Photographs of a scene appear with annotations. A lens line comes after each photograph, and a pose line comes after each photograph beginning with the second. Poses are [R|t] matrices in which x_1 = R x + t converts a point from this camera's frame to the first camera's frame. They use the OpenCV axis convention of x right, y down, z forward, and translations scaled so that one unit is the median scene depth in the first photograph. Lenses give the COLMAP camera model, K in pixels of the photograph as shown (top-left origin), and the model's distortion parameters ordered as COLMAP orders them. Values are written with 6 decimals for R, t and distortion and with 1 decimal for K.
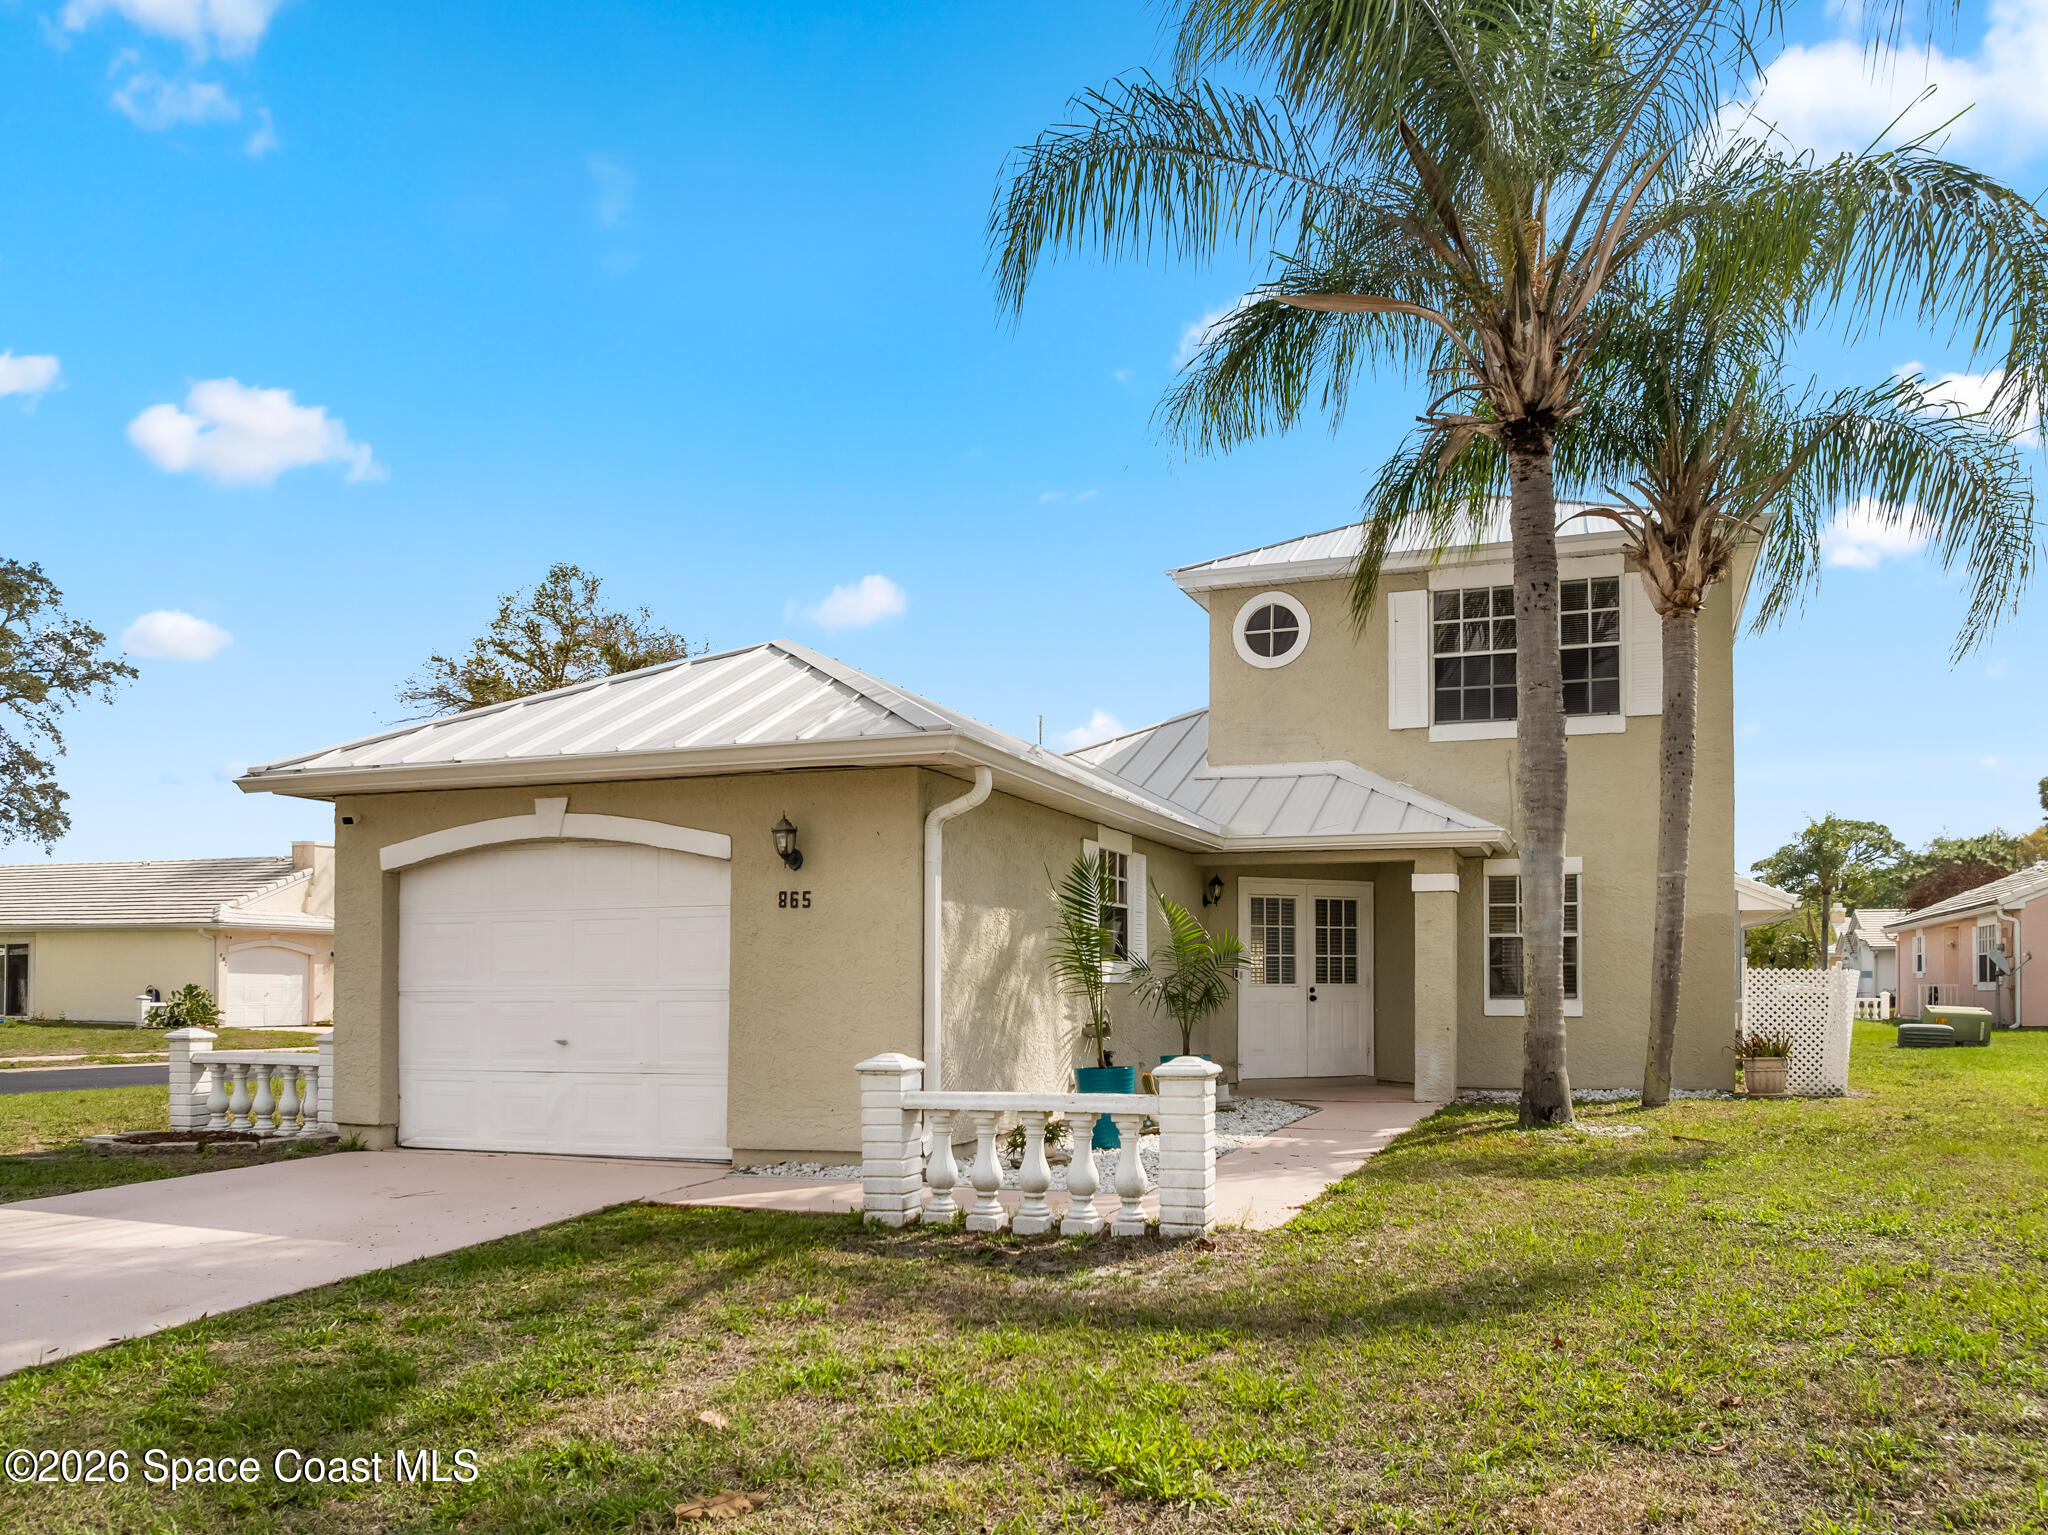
lens RADIAL K [[1891.0, 0, 899.6], [0, 1891.0, 956.1], [0, 0, 1]] dist [-0.022295, -0.007953]
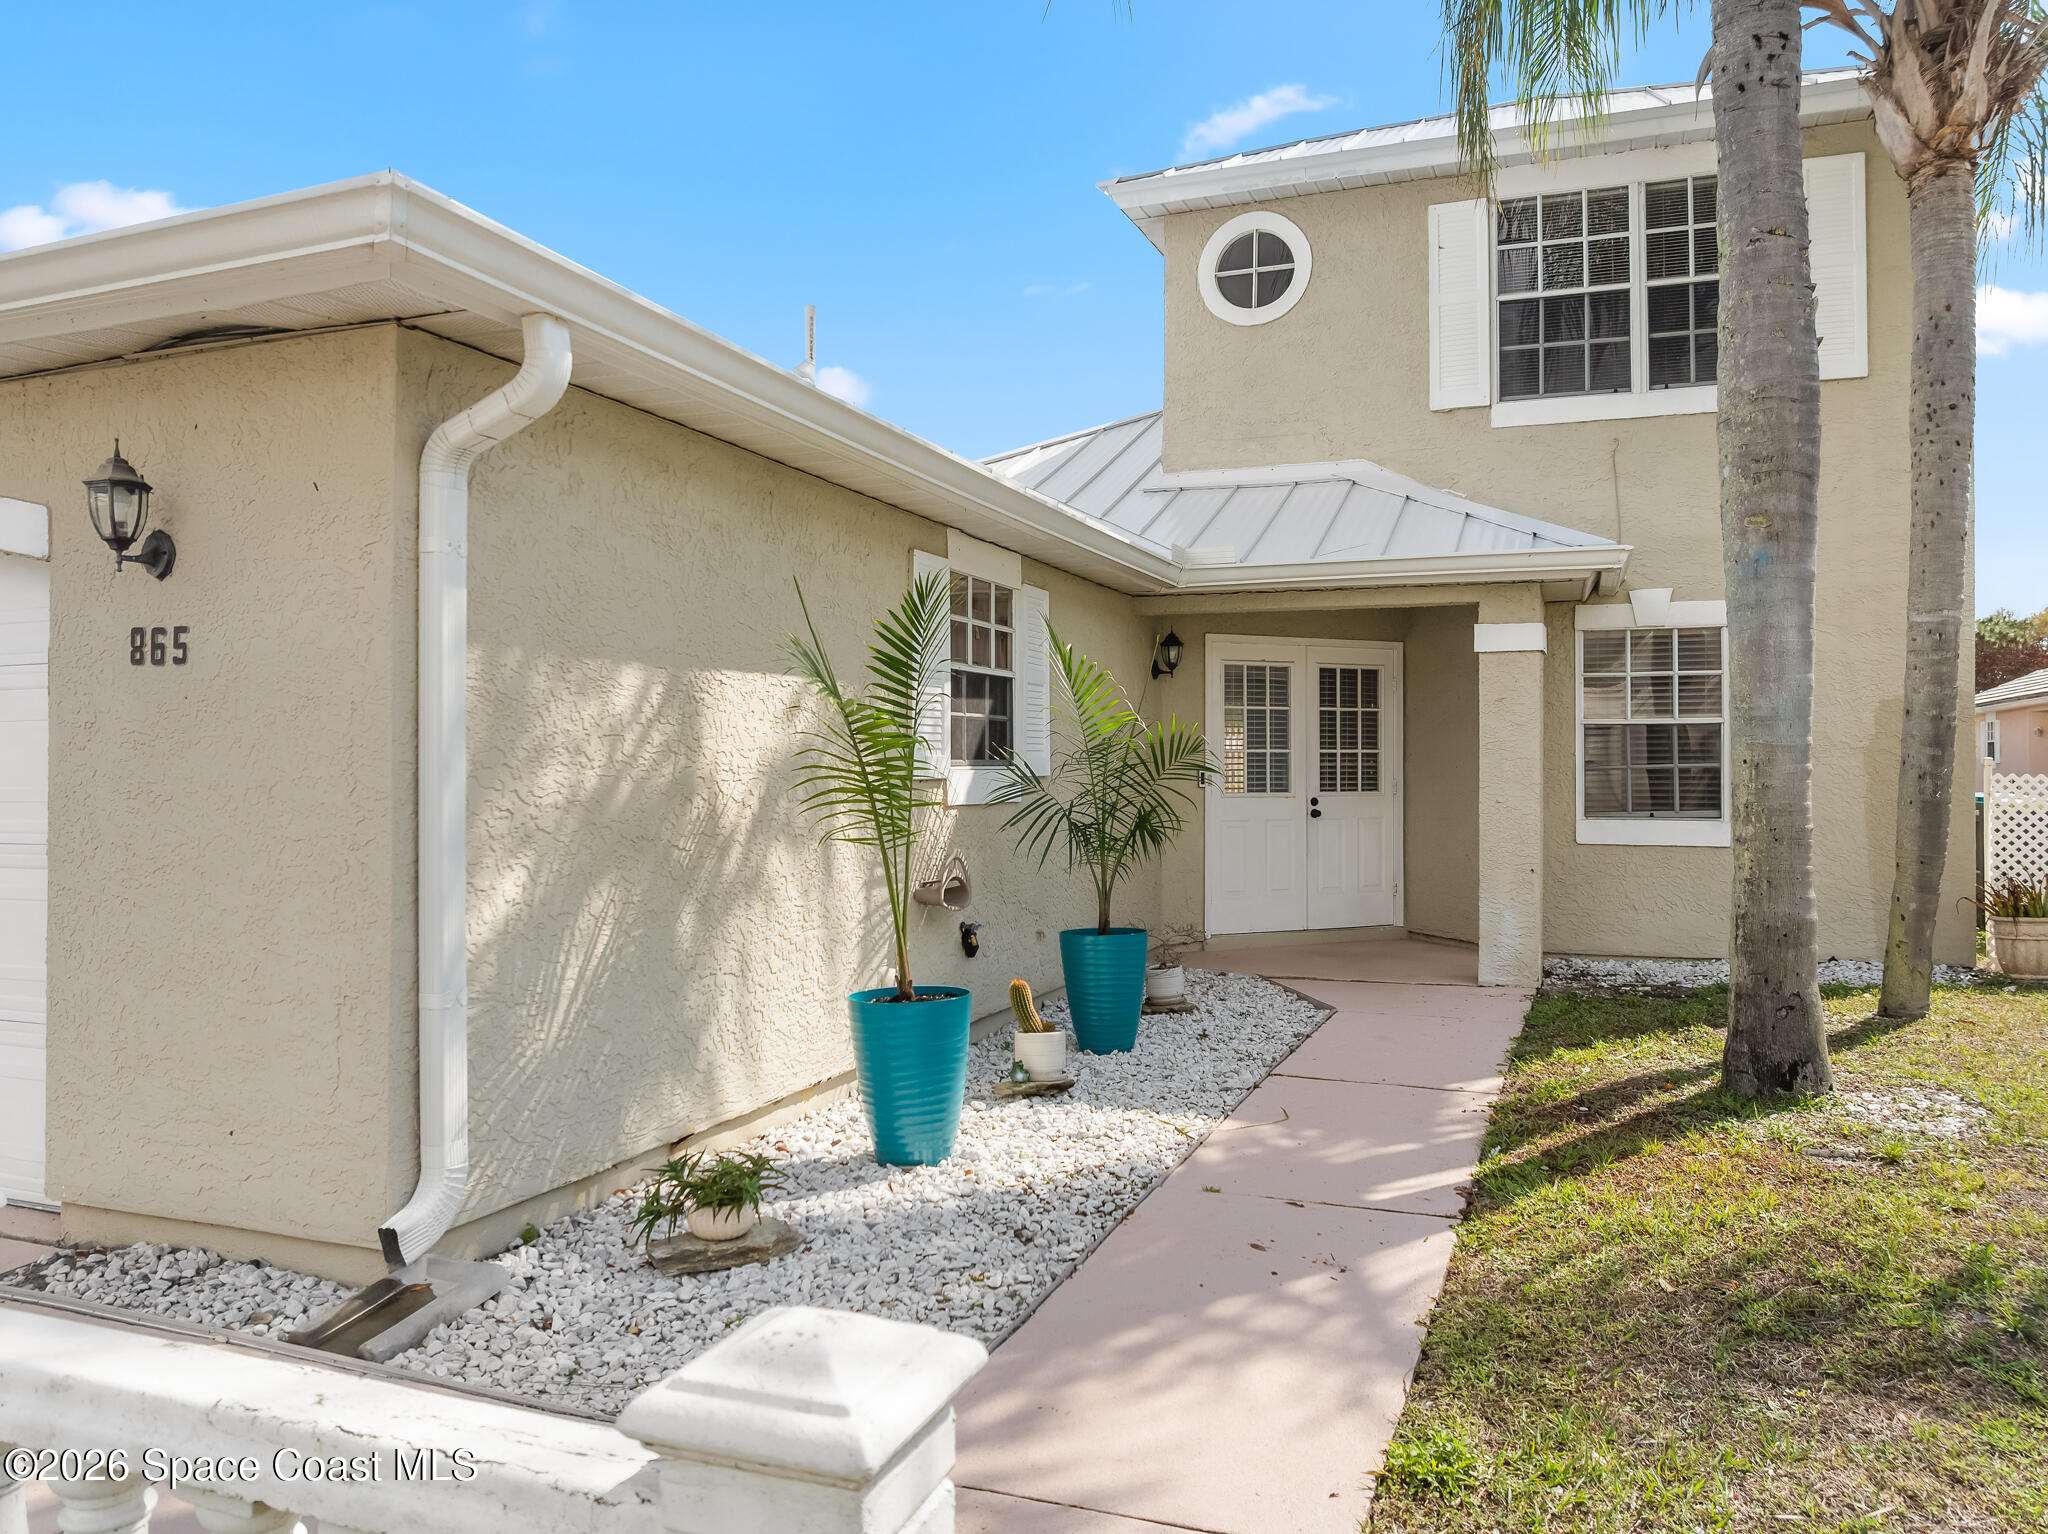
lens RADIAL K [[1500.6, 0, 1037.8], [0, 1500.6, 764.1], [0, 0, 1]] dist [-0.047506, 0.019293]
pose [[0.998953, -0.002477, 0.045676, 0.108009], [0.001539, 0.999787, 0.020574, -0.007666], [-0.045717, -0.020482, 0.998744, 0.532935]]
